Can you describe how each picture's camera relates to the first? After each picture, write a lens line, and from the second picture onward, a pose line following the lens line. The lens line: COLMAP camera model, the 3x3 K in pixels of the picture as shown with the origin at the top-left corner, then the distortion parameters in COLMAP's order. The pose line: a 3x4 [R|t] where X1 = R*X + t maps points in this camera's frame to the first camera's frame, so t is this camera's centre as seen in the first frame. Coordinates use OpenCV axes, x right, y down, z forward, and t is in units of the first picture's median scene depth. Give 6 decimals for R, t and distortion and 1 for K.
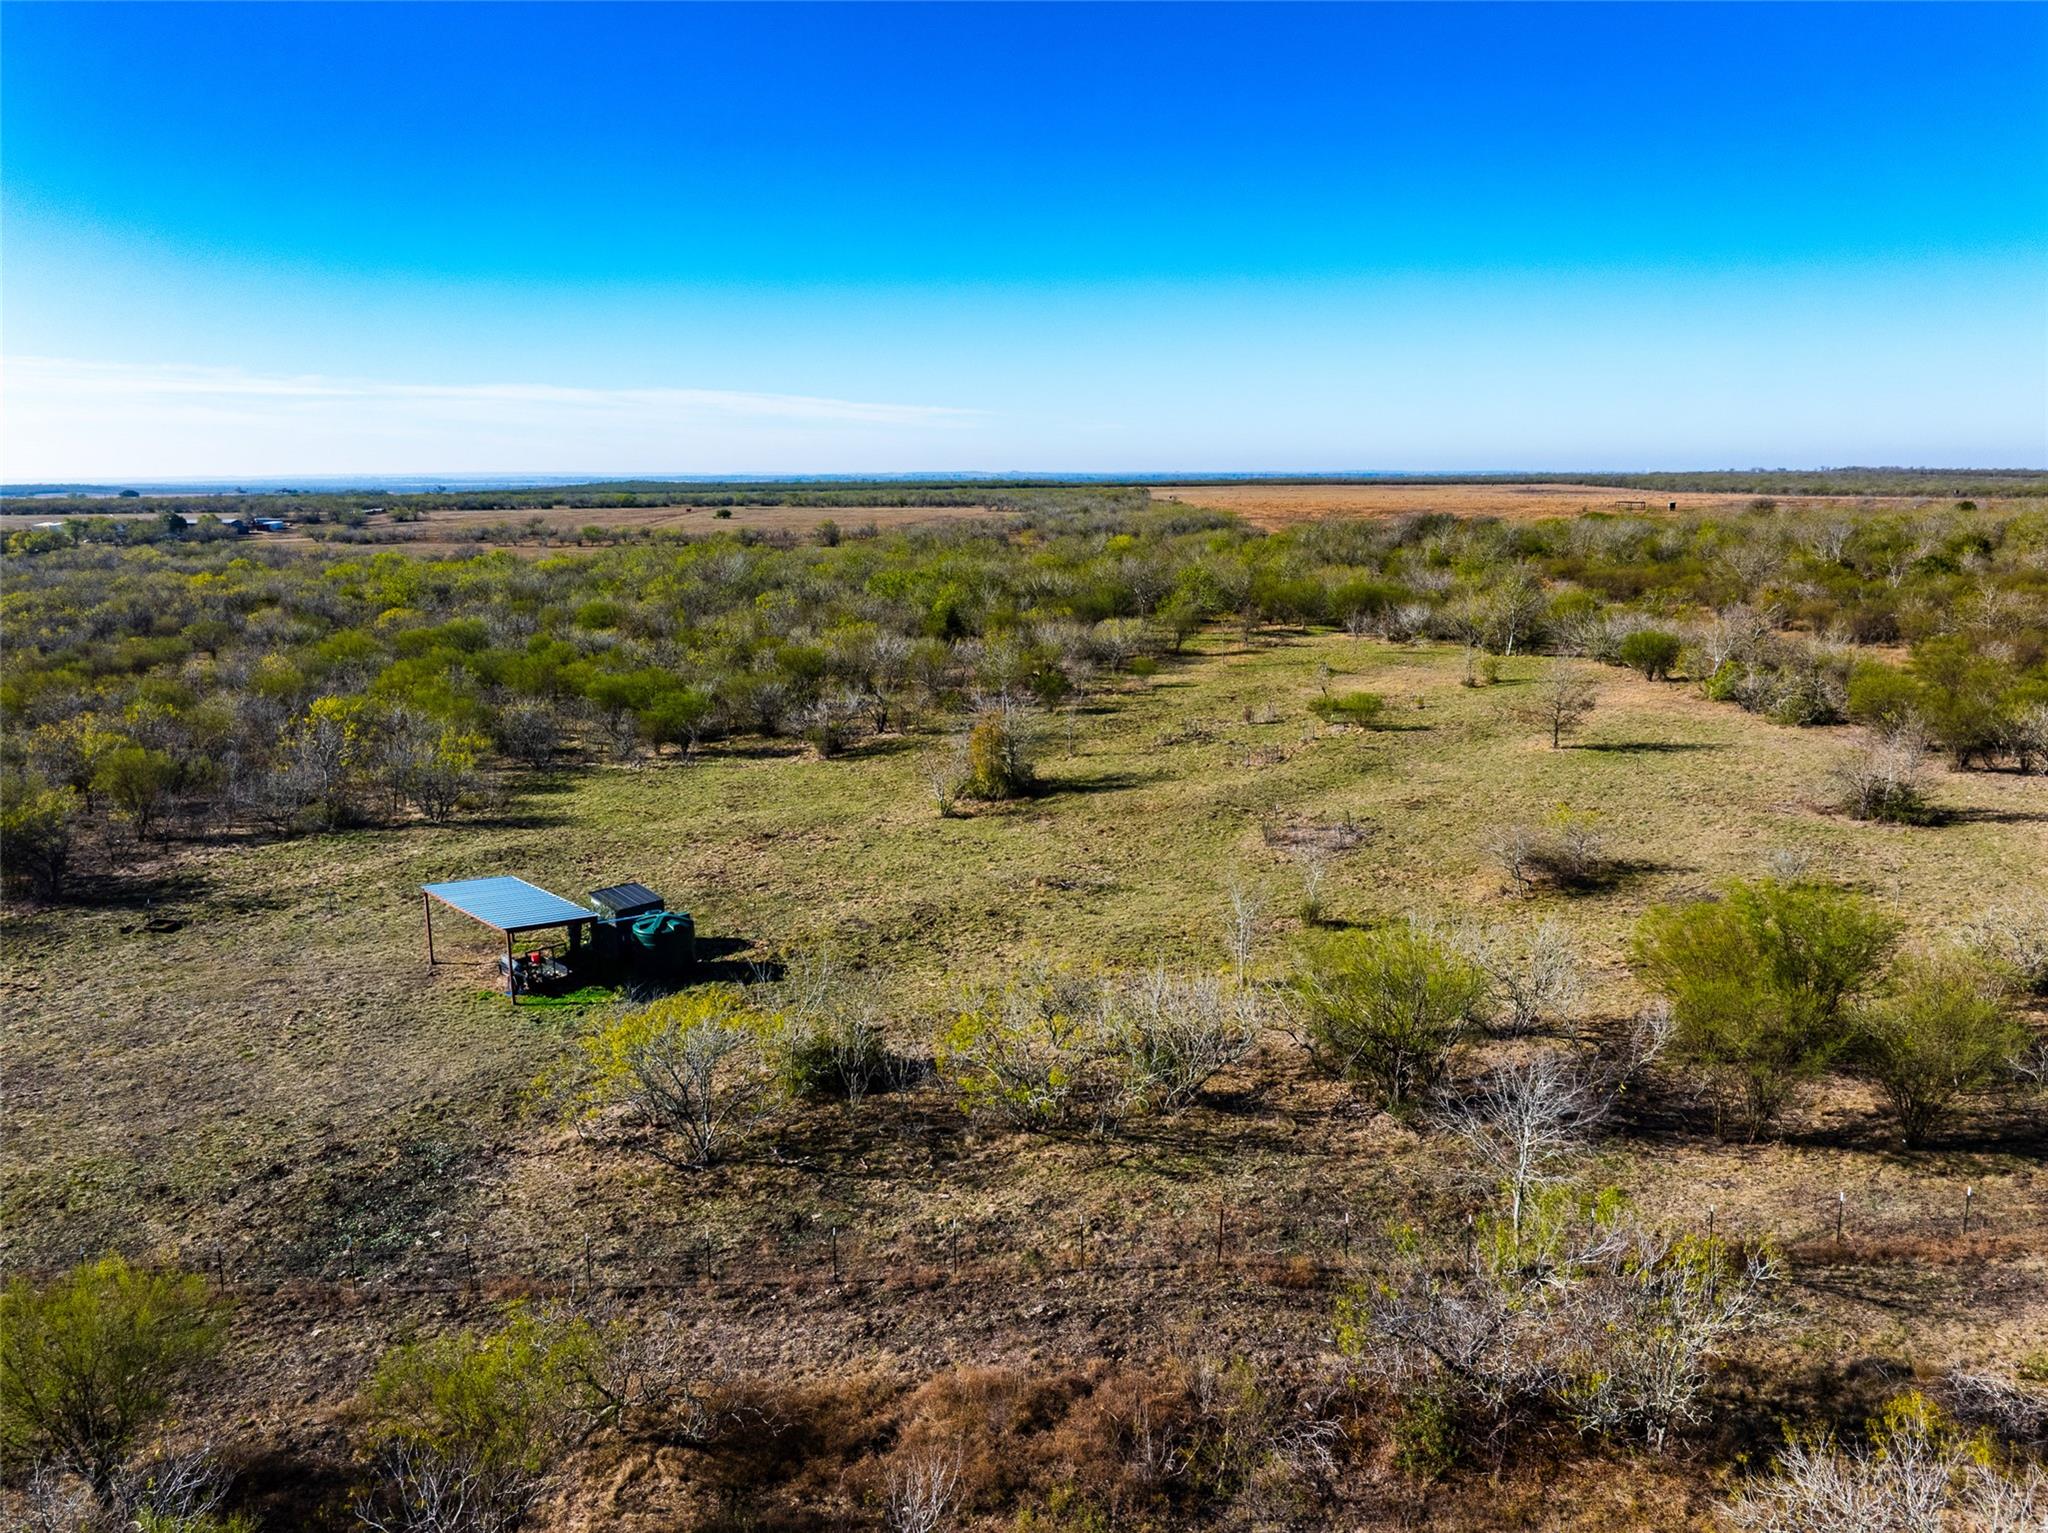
lens RADIAL K [[1454.5, 0, 1022.2], [0, 1454.5, 770.8], [0, 0, 1]] dist [-0.055860, -0.005649]
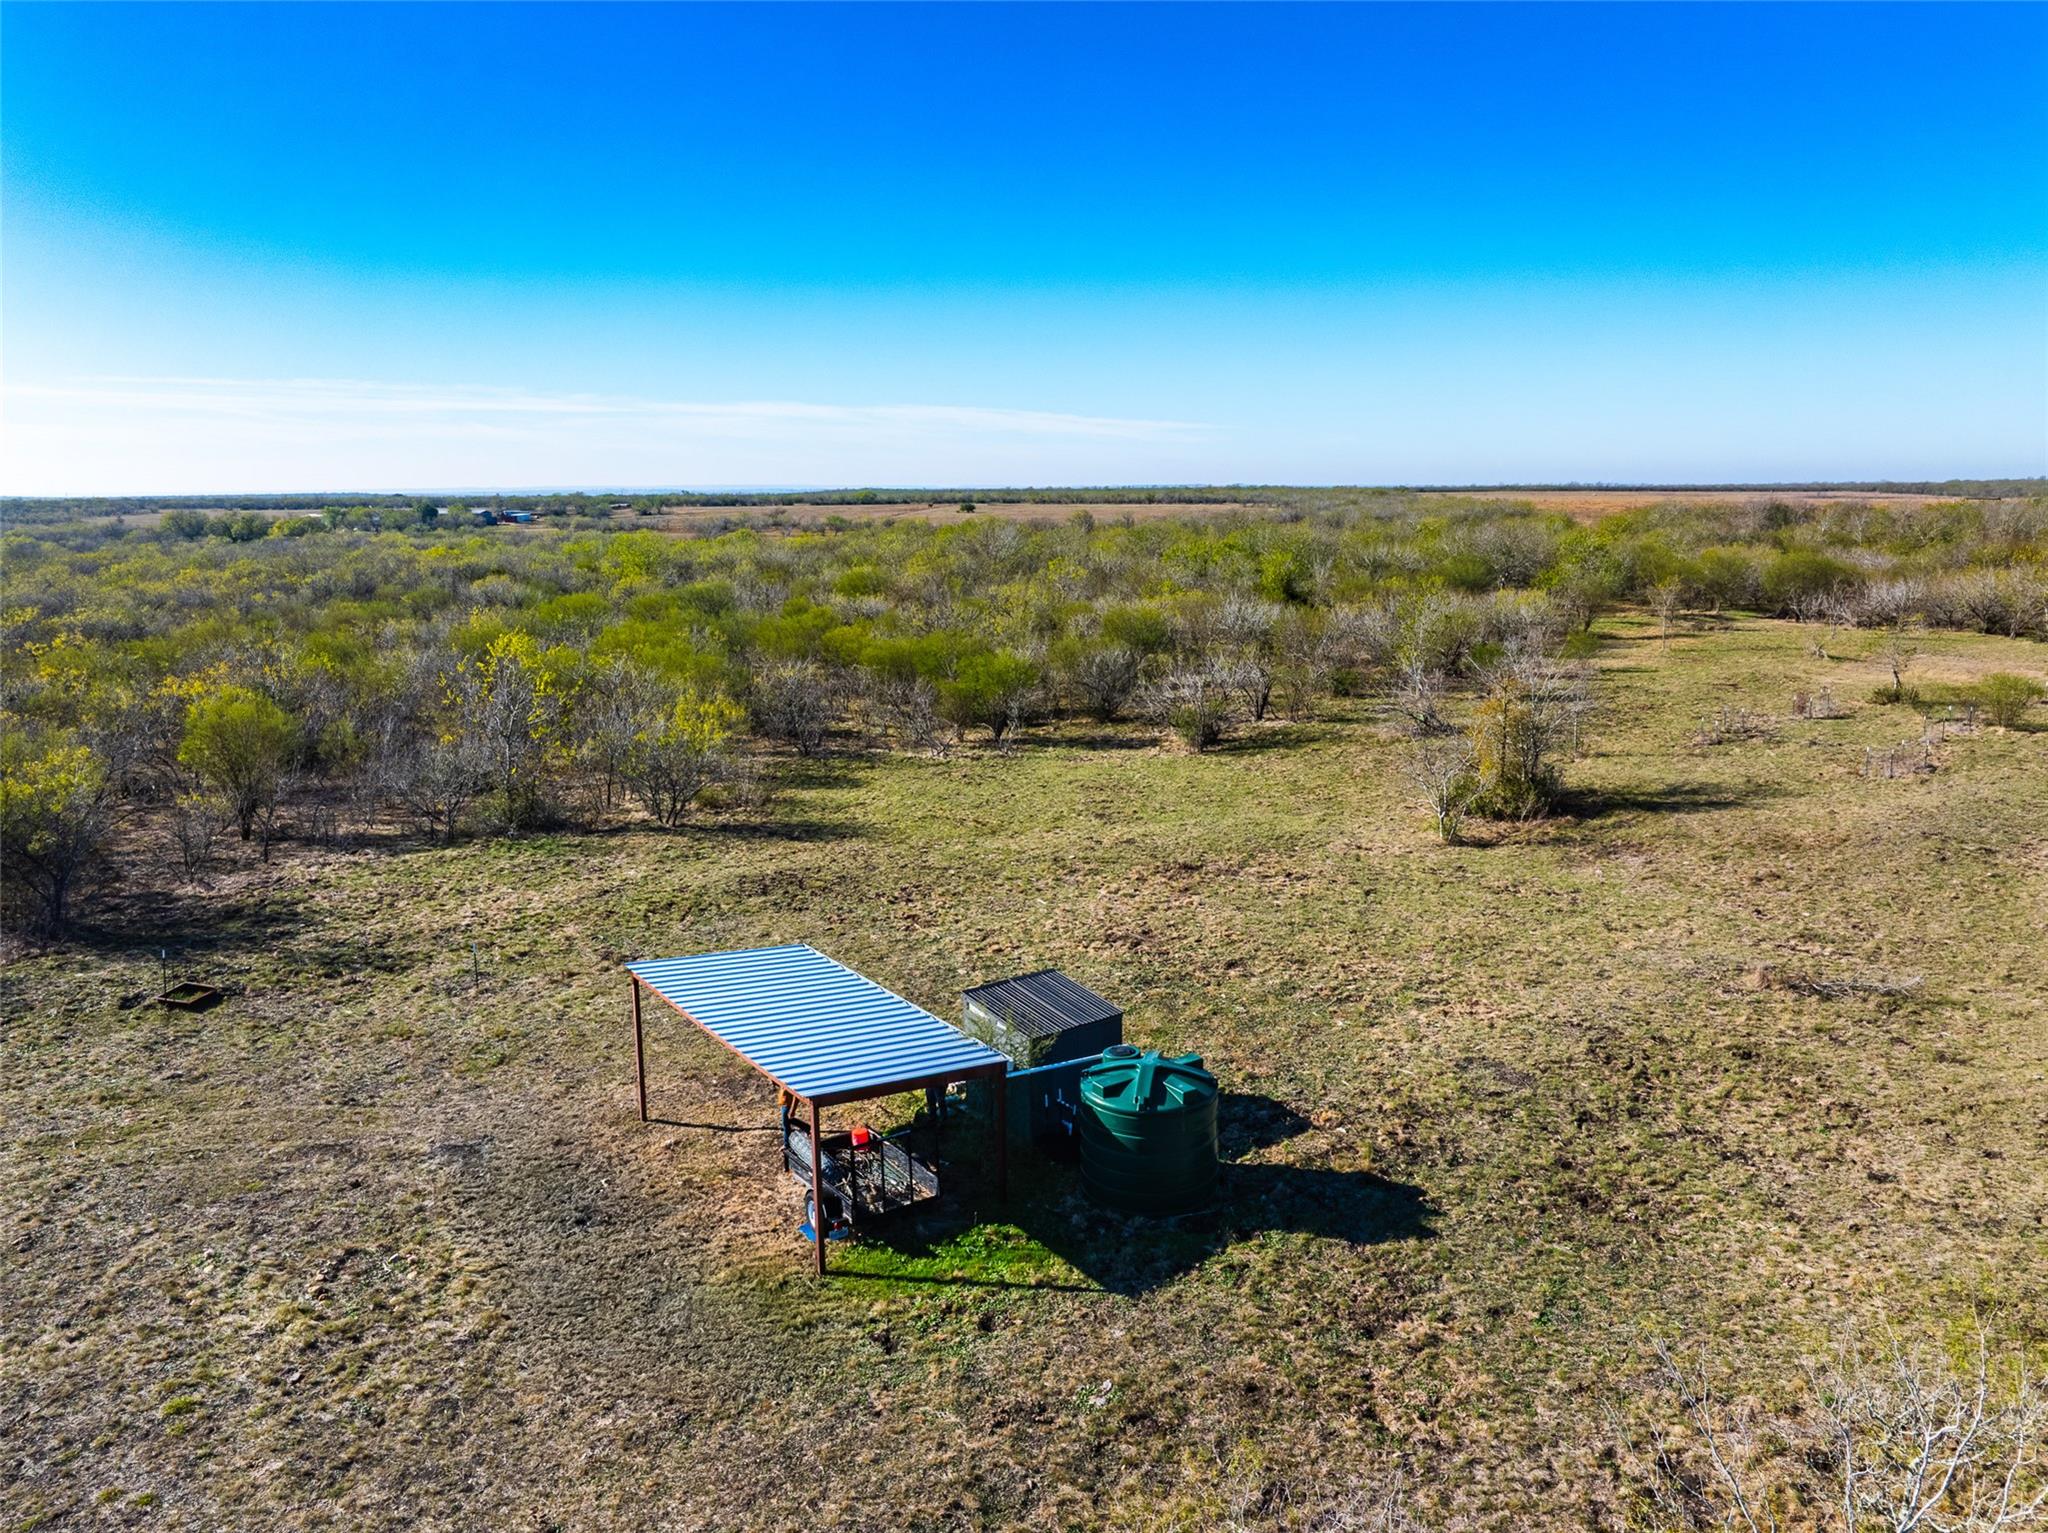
lens RADIAL K [[1454.5, 0, 1020.2], [0, 1454.5, 766.2], [0, 0, 1]] dist [-0.055860, -0.005649]
pose [[0.988276, 0.027370, -0.150207, -0.130551], [-0.029036, 0.999539, -0.008910, 0.008423], [0.149894, 0.013167, 0.988614, 0.326027]]
